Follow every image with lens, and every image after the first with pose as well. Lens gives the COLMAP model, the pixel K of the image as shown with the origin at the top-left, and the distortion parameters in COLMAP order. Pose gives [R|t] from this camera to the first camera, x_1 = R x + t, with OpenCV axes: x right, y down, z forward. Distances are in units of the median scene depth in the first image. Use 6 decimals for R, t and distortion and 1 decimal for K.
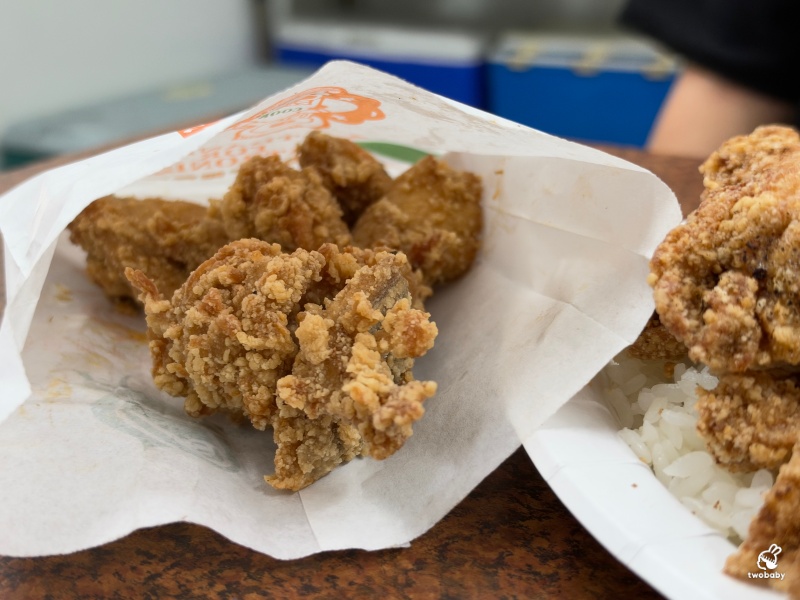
lens RADIAL K [[1010.8, 0, 400.0], [0, 1010.8, 300.0], [0, 0, 1]] dist [0.332268, -1.177757]
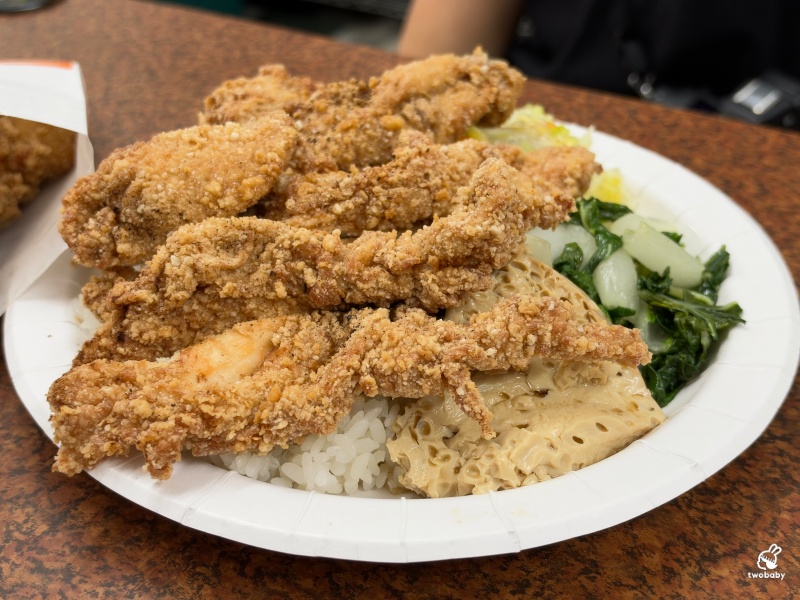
lens RADIAL K [[1010.8, 0, 400.0], [0, 1010.8, 300.0], [0, 0, 1]] dist [0.332268, -1.177757]
pose [[0.998650, -0.023424, 0.046370, 0.608306], [0.013725, 0.979829, 0.199367, -0.175129], [-0.050105, -0.198462, 0.978827, -0.571610]]
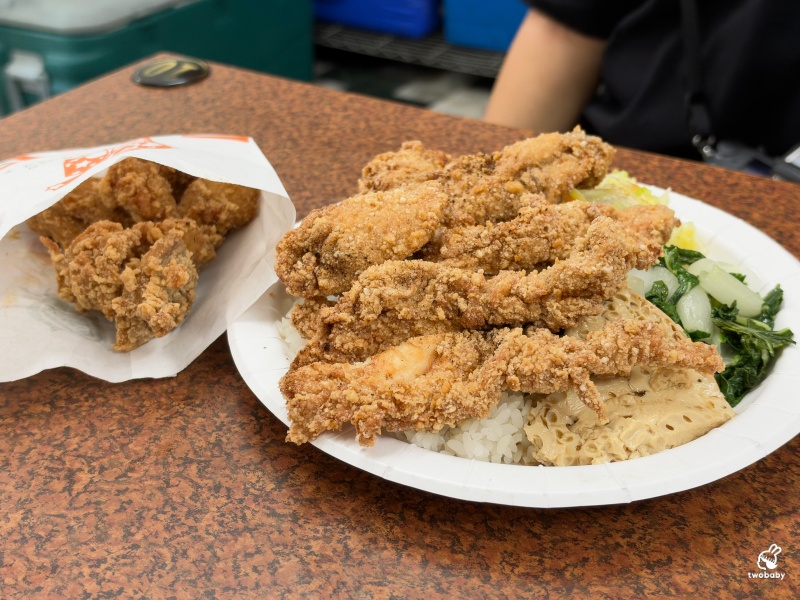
lens RADIAL K [[1010.8, 0, 400.0], [0, 1010.8, 300.0], [0, 0, 1]] dist [0.332268, -1.177757]
pose [[0.999902, -0.013871, 0.002102, 0.438877], [0.013367, 0.987447, 0.157386, -0.230927], [-0.004258, -0.157342, 0.987535, -1.017567]]
